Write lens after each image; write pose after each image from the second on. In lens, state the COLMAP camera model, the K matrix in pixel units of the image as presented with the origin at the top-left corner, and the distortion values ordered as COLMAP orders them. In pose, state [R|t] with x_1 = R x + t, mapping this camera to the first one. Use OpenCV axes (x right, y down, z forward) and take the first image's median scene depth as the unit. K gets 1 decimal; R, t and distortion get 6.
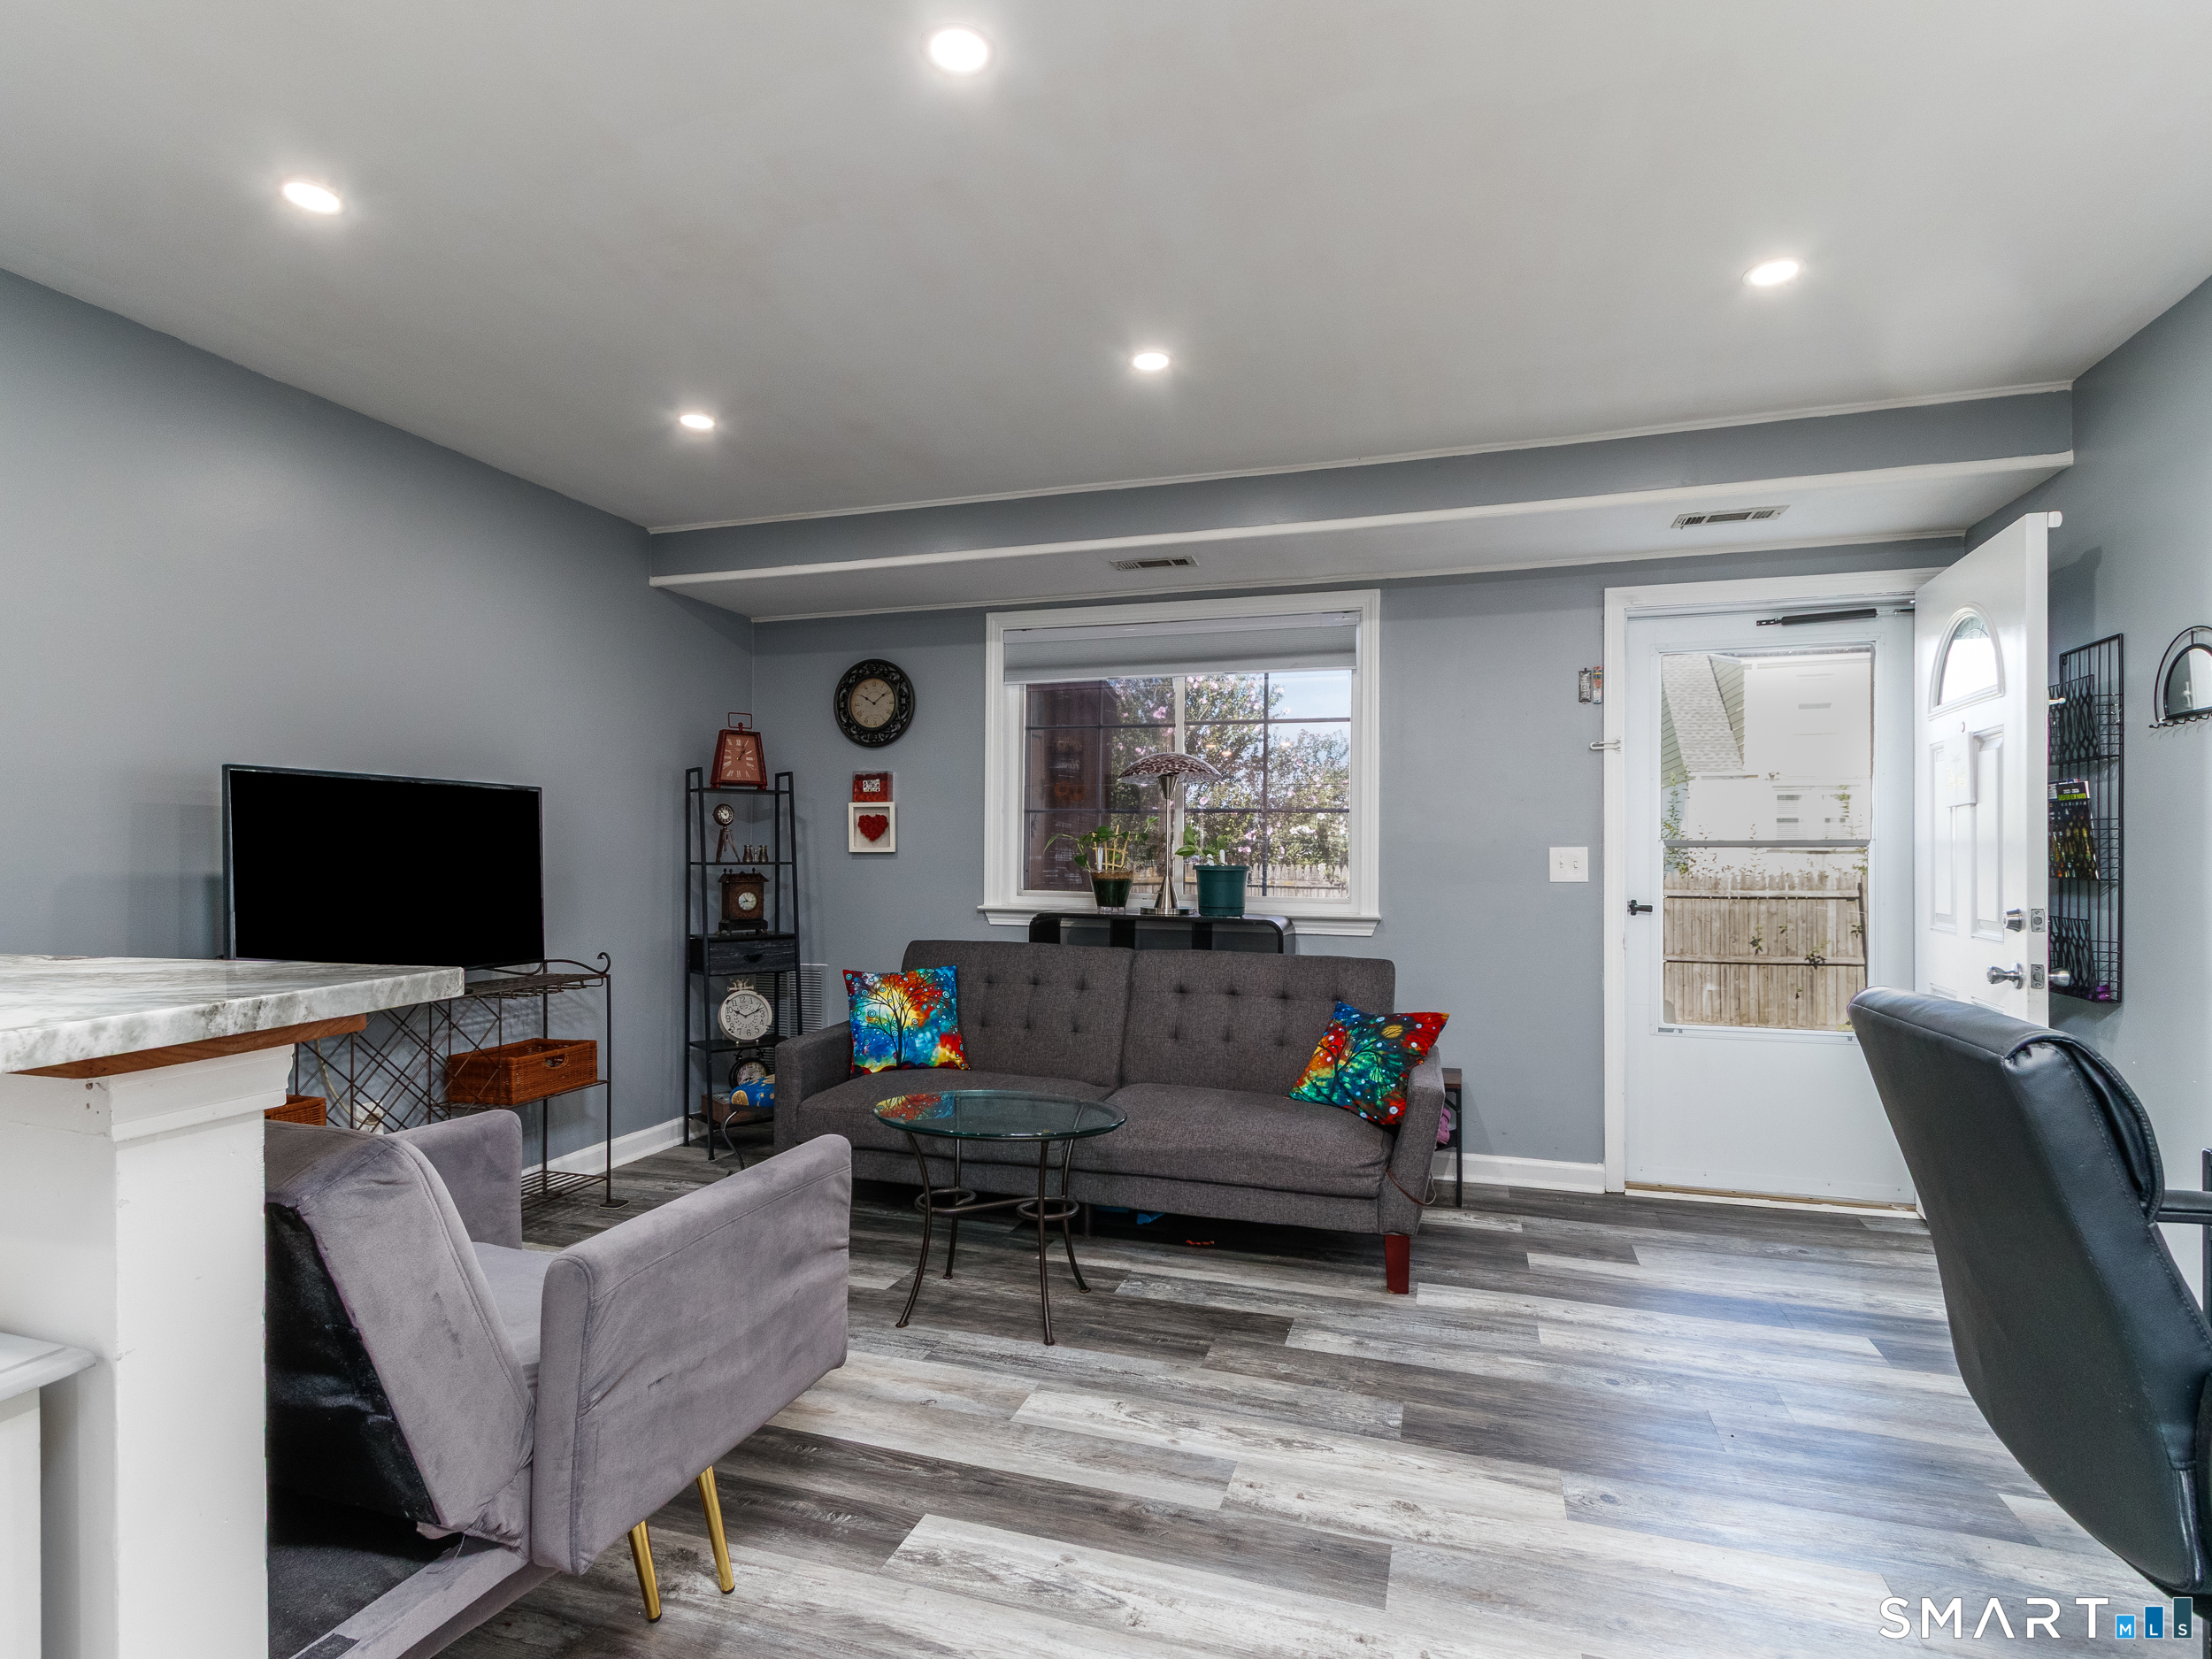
lens RADIAL K [[1132.8, 0, 1106.7], [0, 1132.8, 837.9], [0, 0, 1]] dist [0.001295, 0.000921]
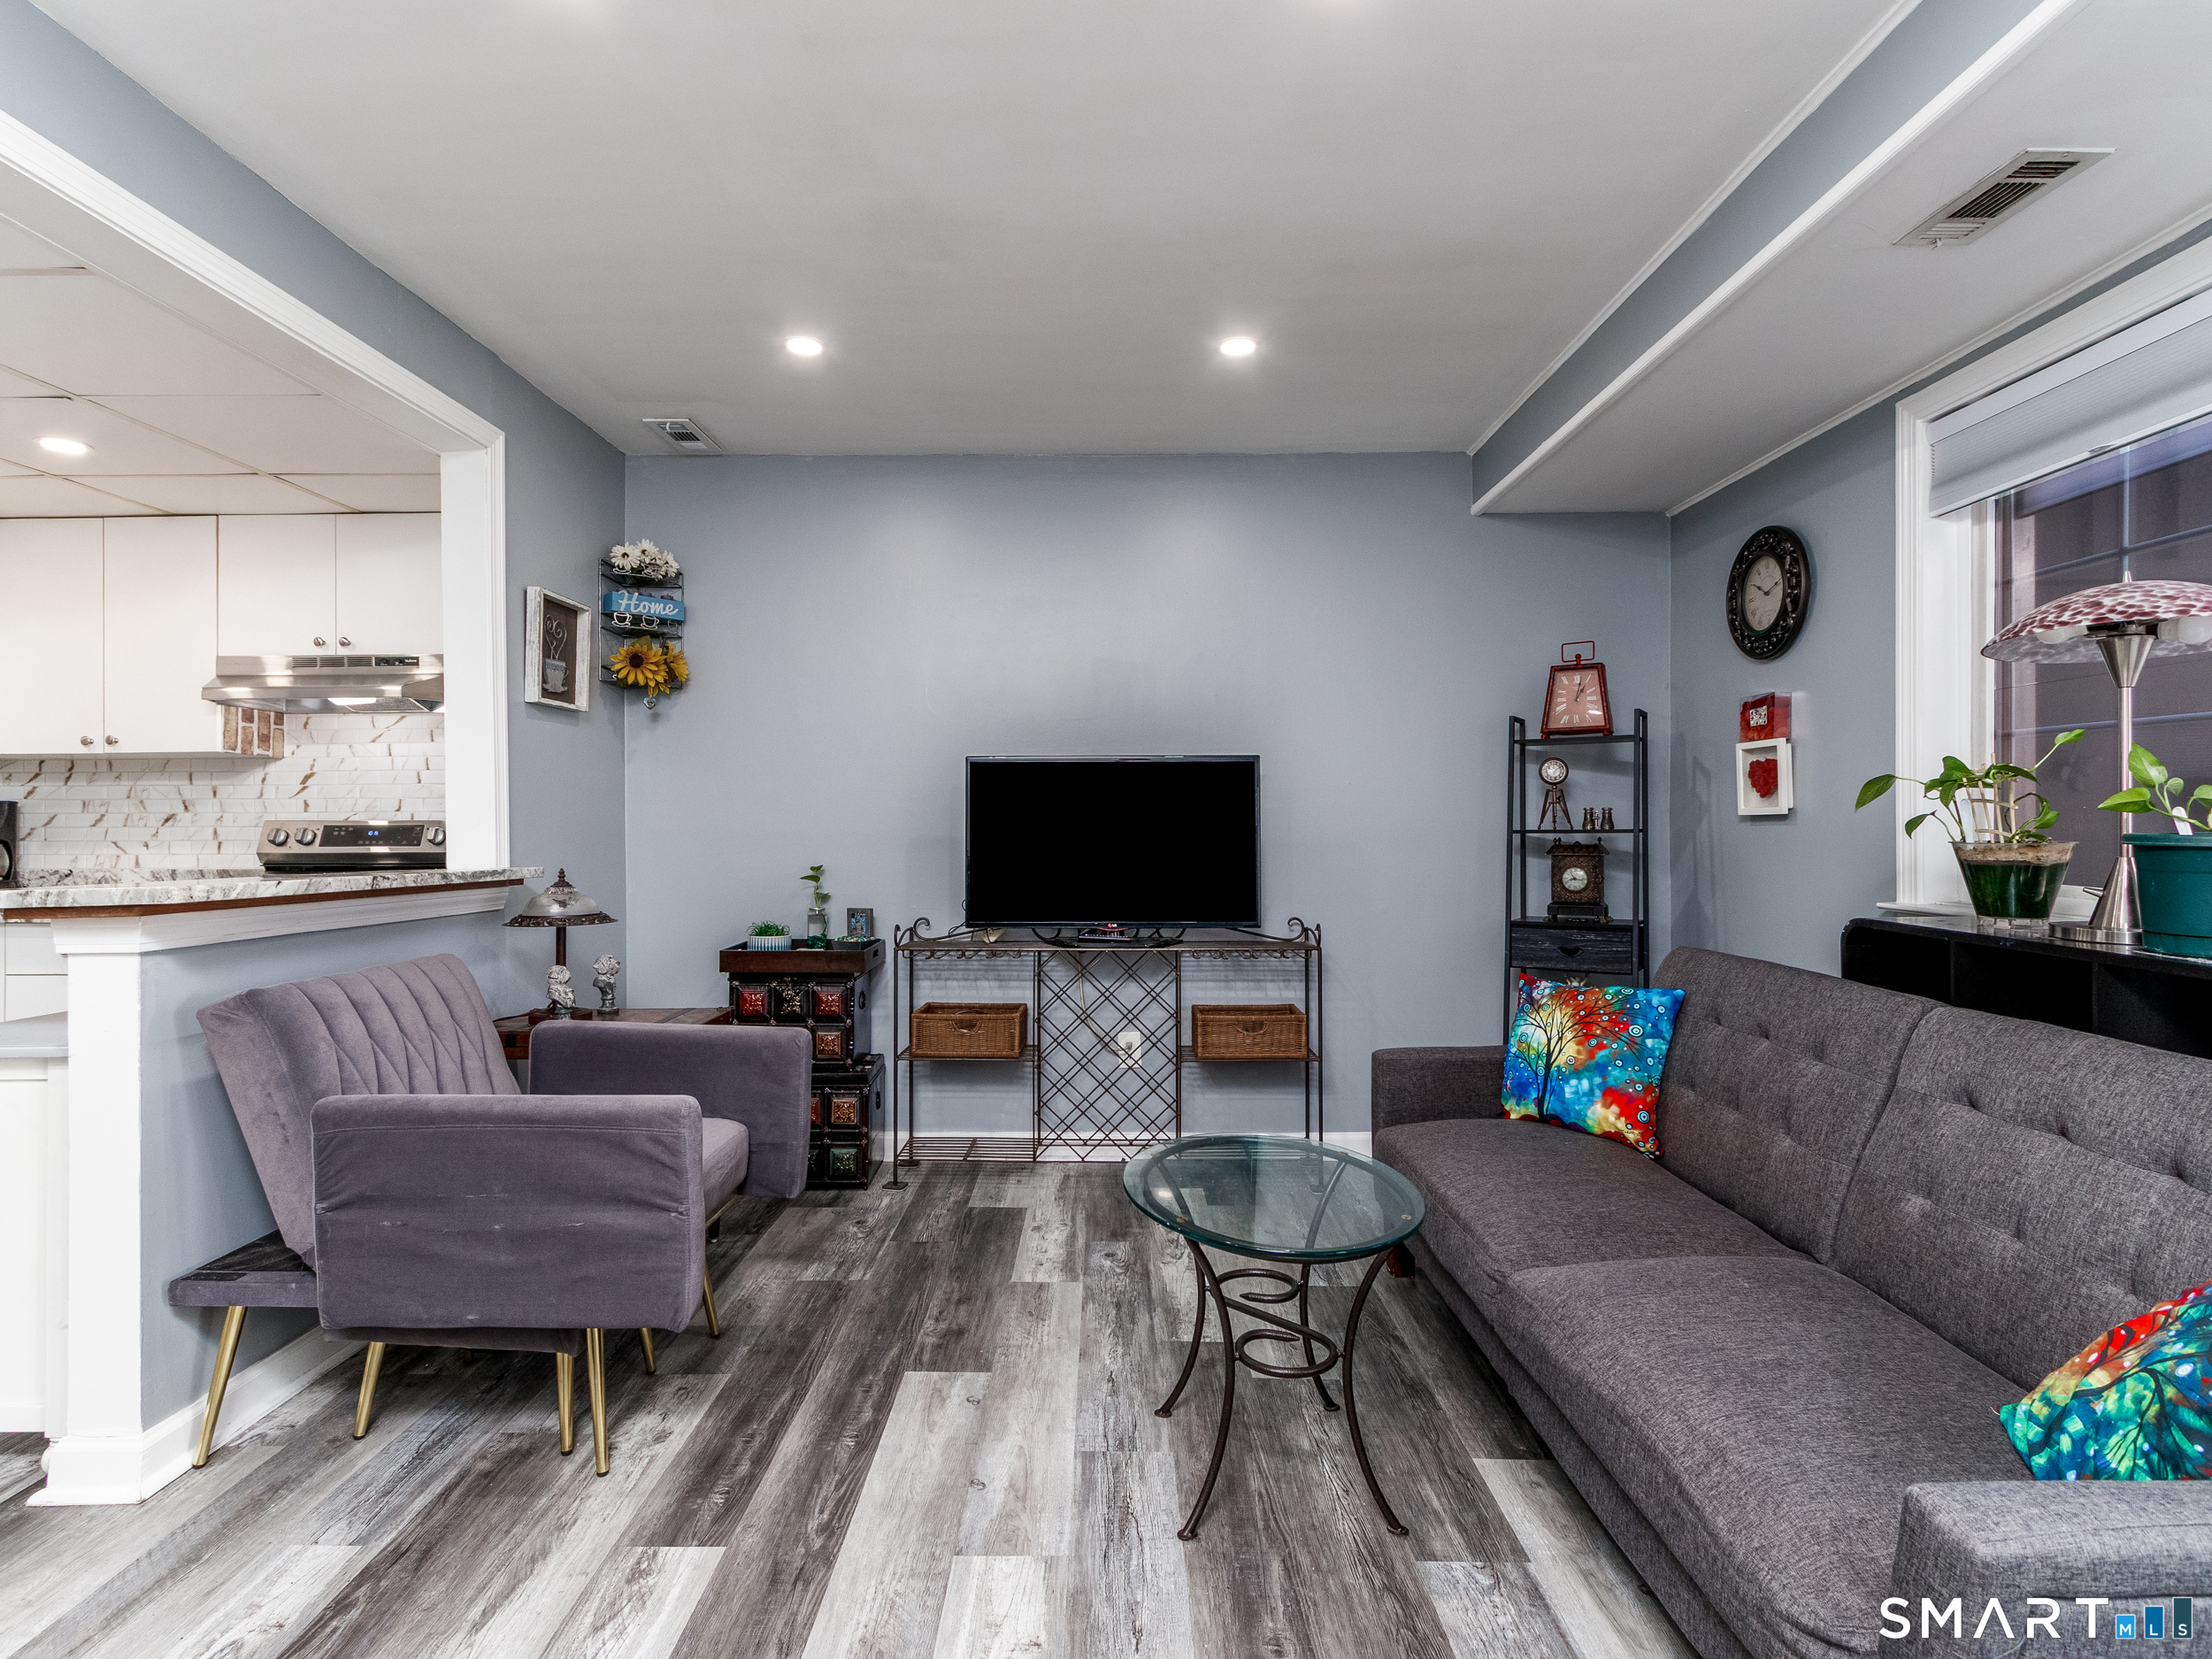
lens RADIAL K [[1152.8, 0, 1107.2], [0, 1152.8, 820.8], [0, 0, 1]] dist [0.002465, 0.000718]
pose [[0.292890, -0.009293, -0.956101, 0.357405], [0.017703, 0.999834, -0.004295, 0.013041], [0.955982, -0.015668, 0.293006, 0.453796]]
